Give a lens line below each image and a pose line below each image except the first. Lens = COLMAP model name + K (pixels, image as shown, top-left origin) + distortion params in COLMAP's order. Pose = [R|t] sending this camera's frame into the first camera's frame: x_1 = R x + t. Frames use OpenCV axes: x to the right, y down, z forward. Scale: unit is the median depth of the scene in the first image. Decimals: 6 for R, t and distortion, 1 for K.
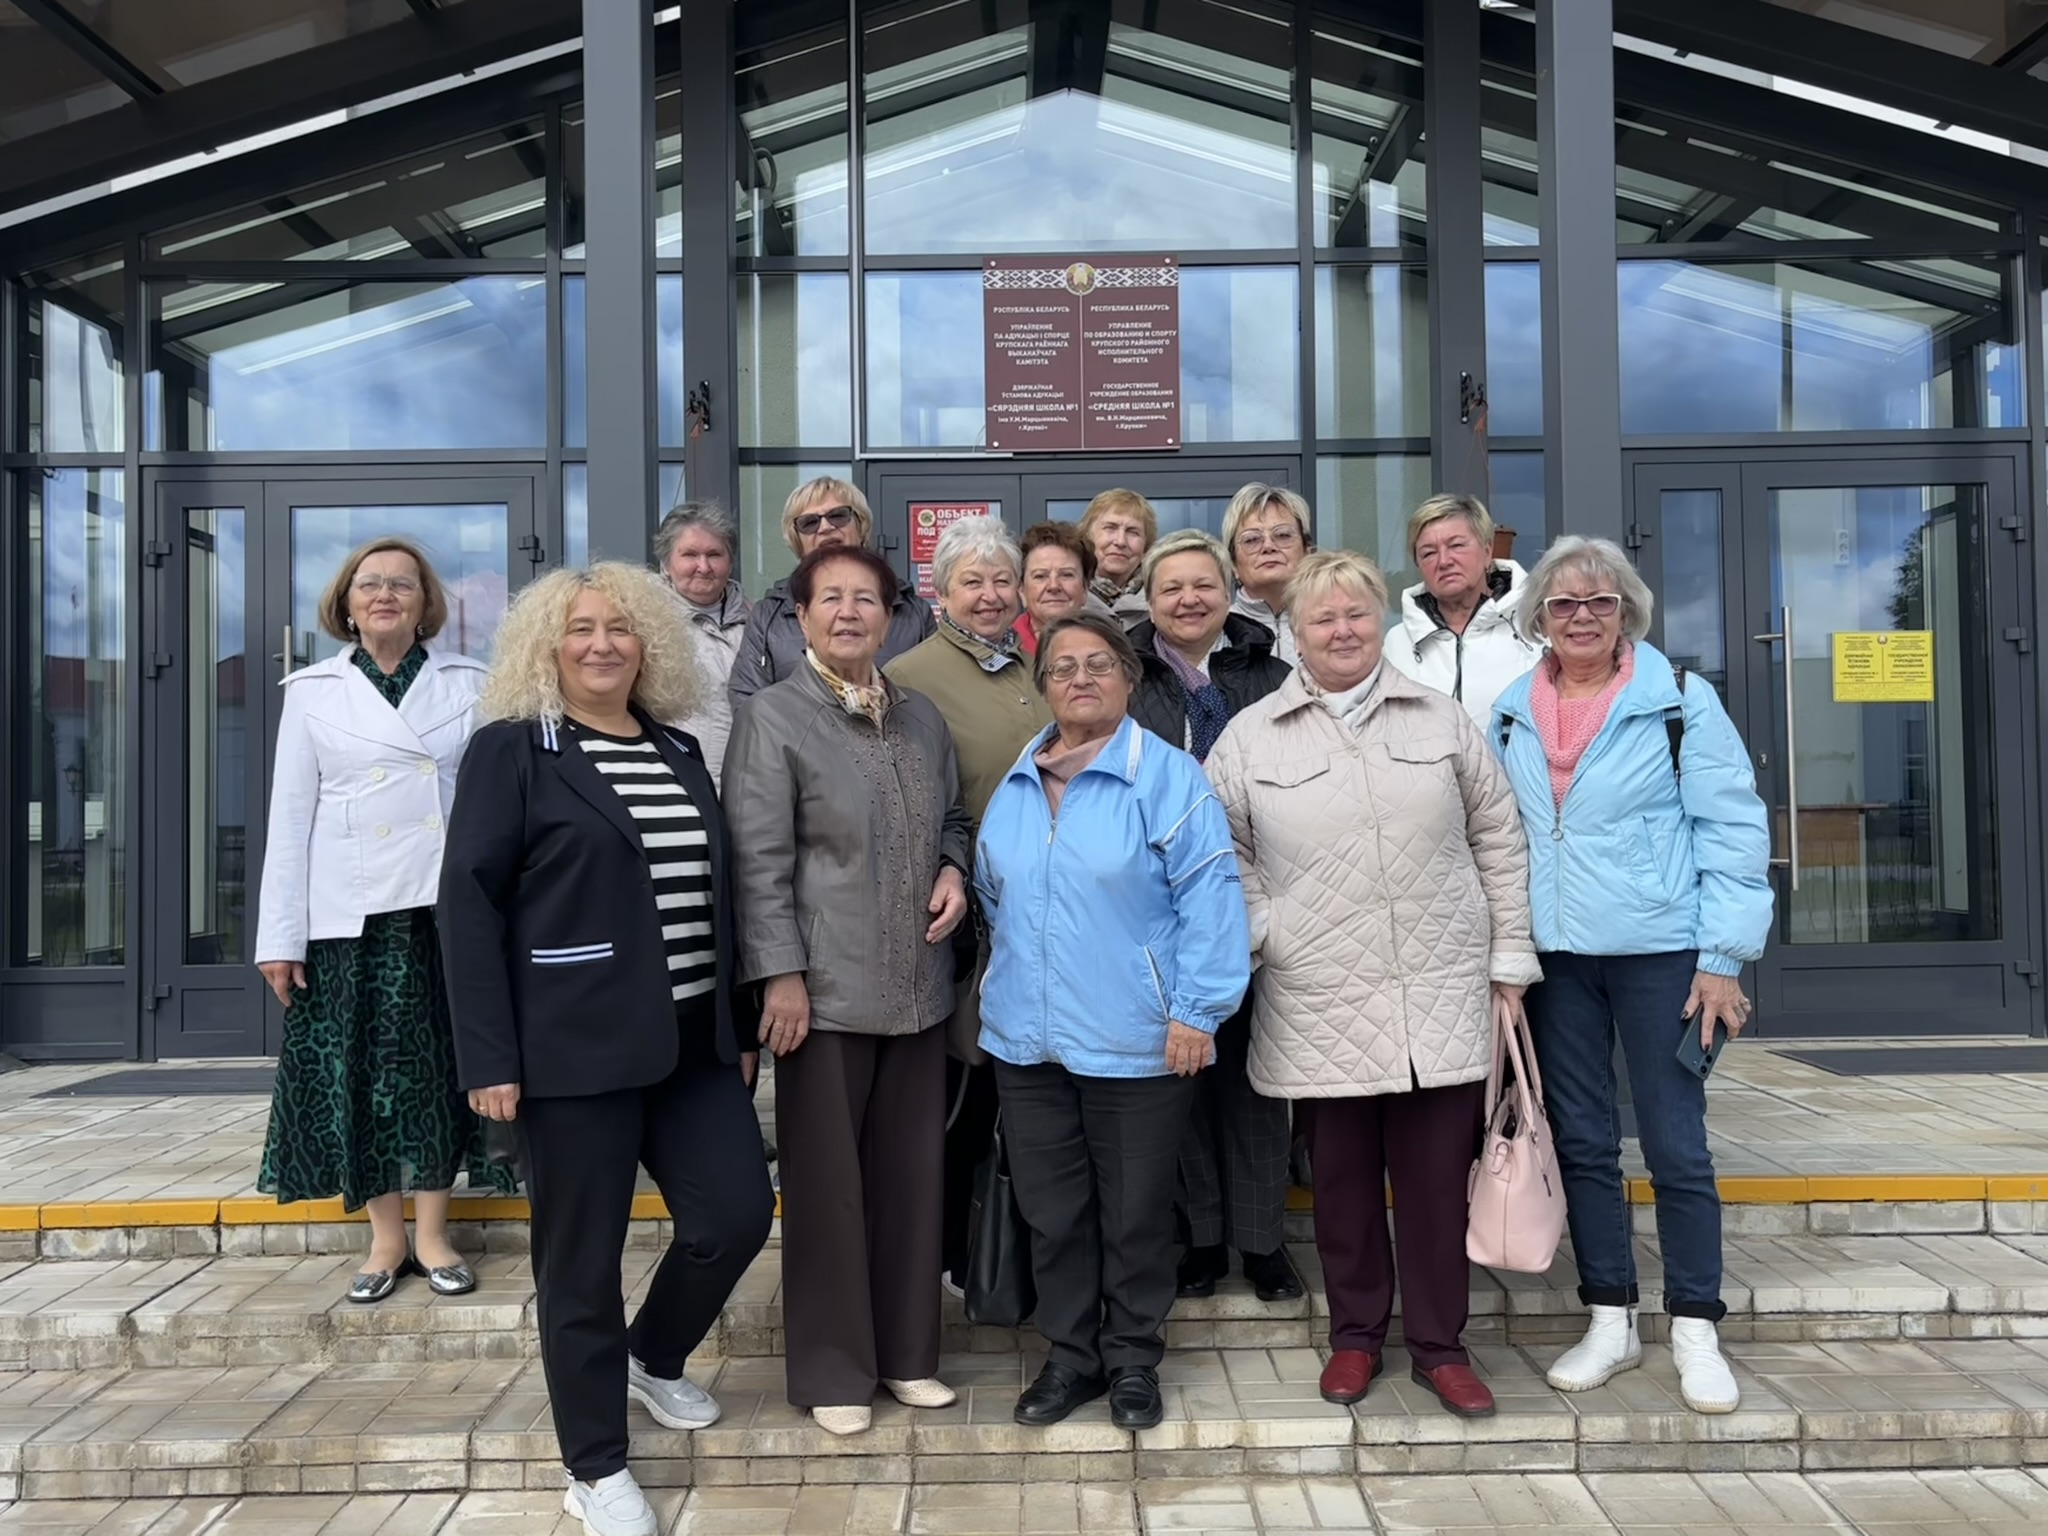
lens RADIAL K [[1590.6, 0, 1021.0], [0, 1590.6, 771.1], [0, 0, 1]] dist [-0.034021, -0.003867]
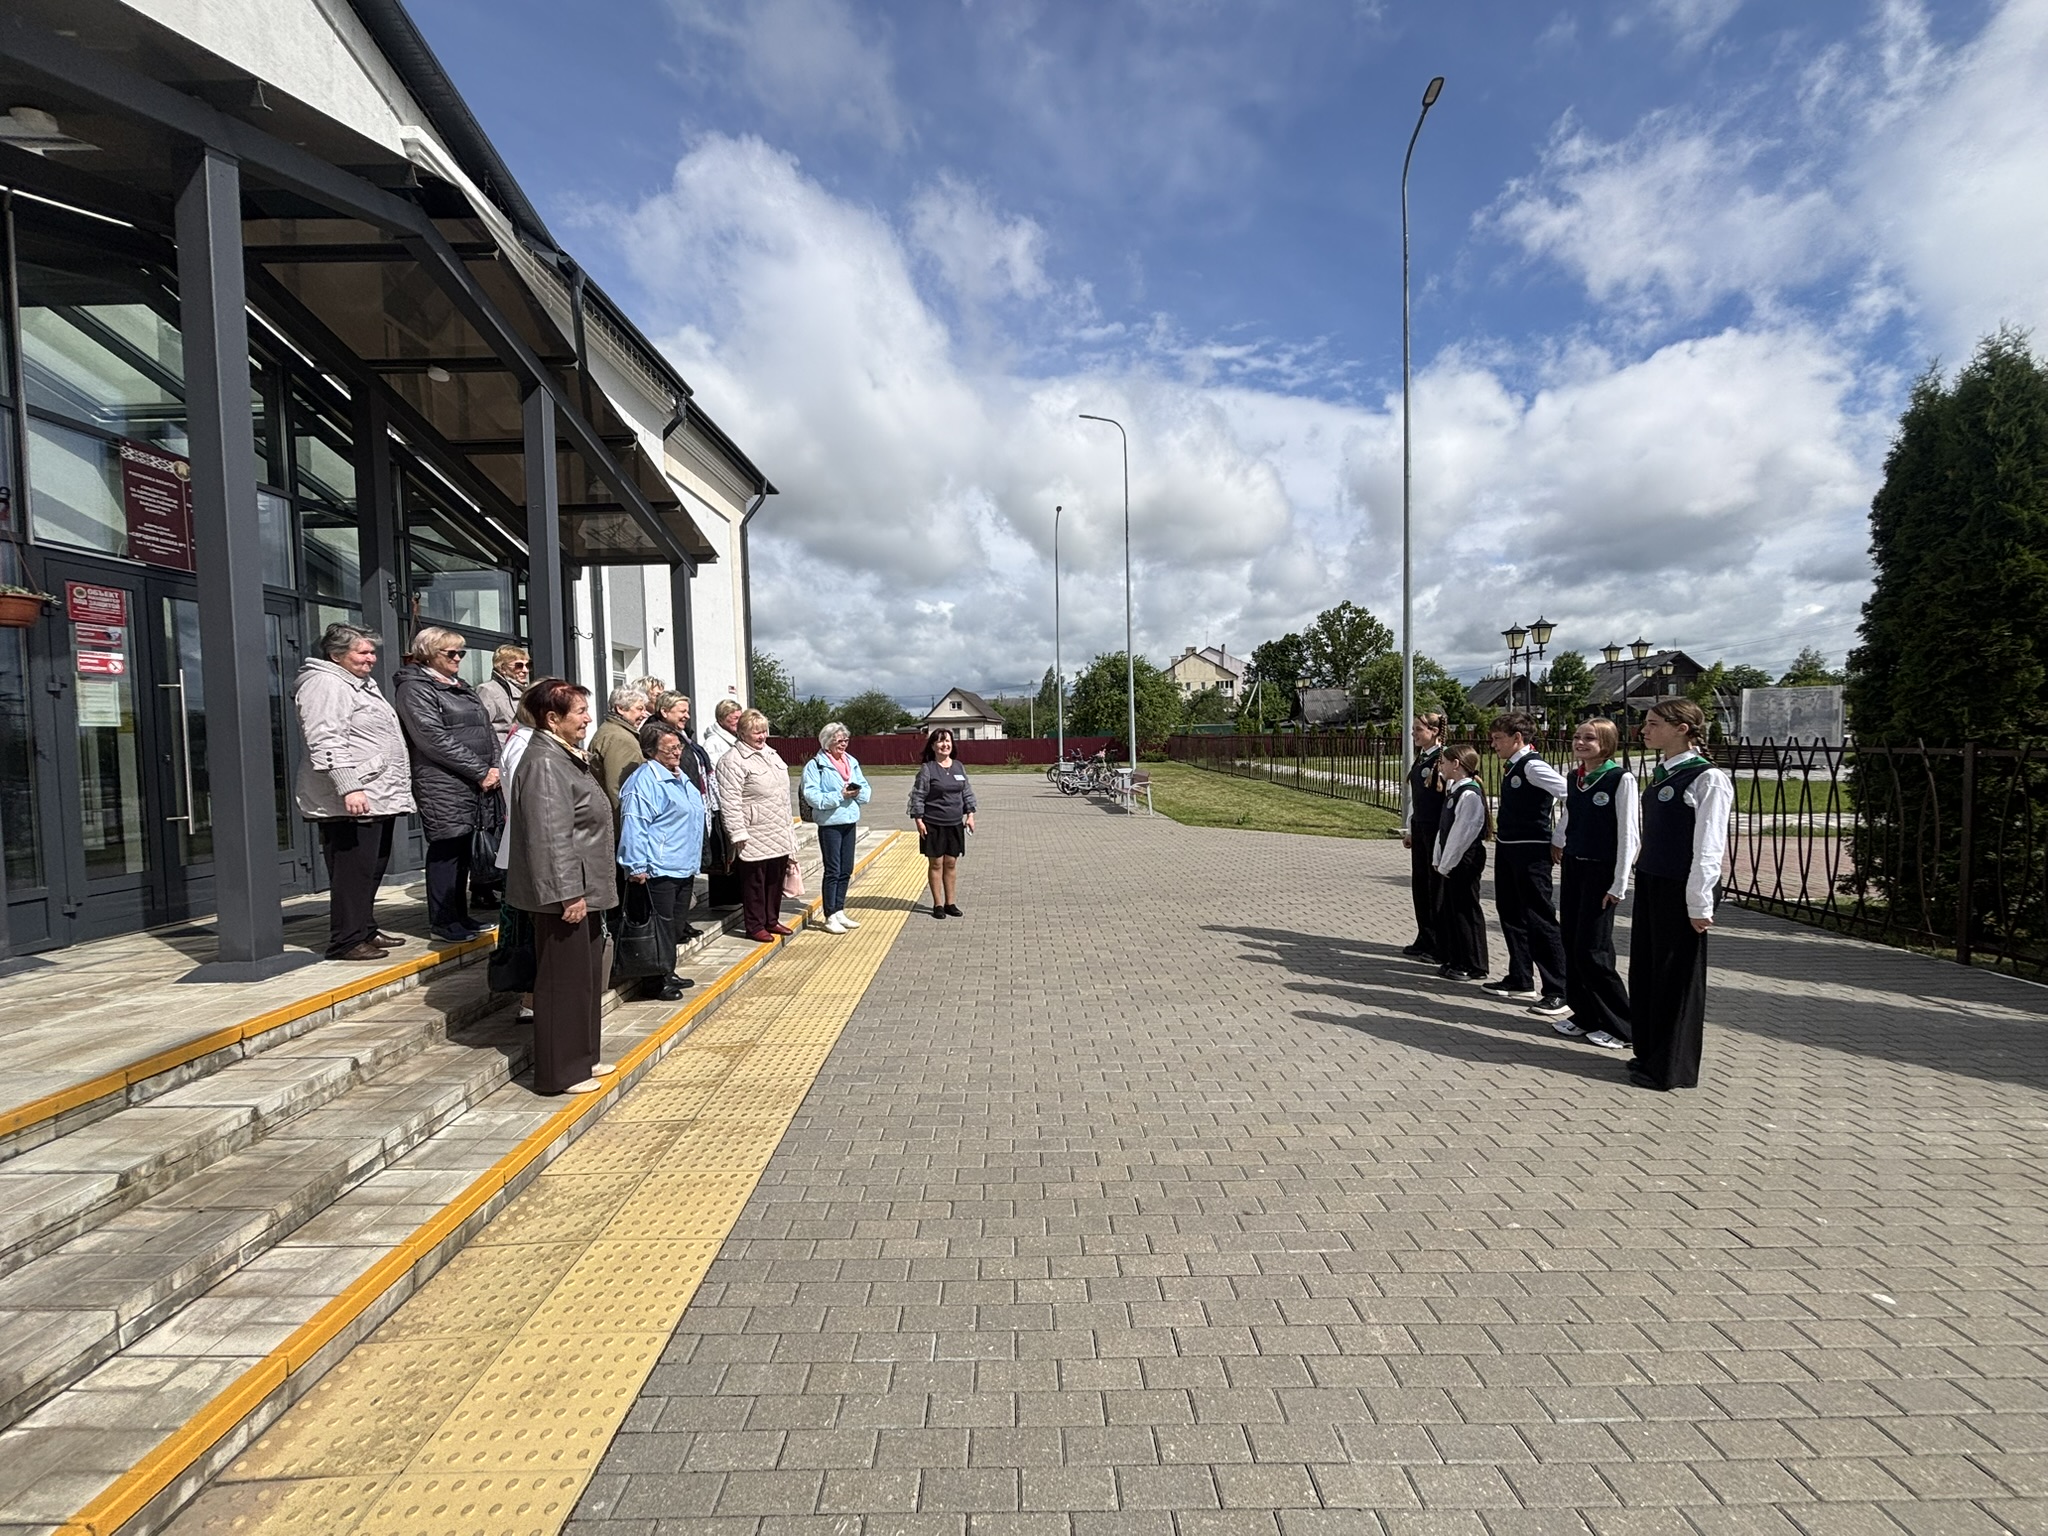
lens RADIAL K [[821.6, 0, 1015.7], [0, 821.6, 765.9], [0, 0, 1]] dist [-0.000177, -0.000008]
pose [[-0.029300, 0.012161, 0.999497, -1.375960], [-0.000962, 0.999925, -0.012195, 0.018311], [-0.999570, -0.001319, -0.029286, 0.235751]]
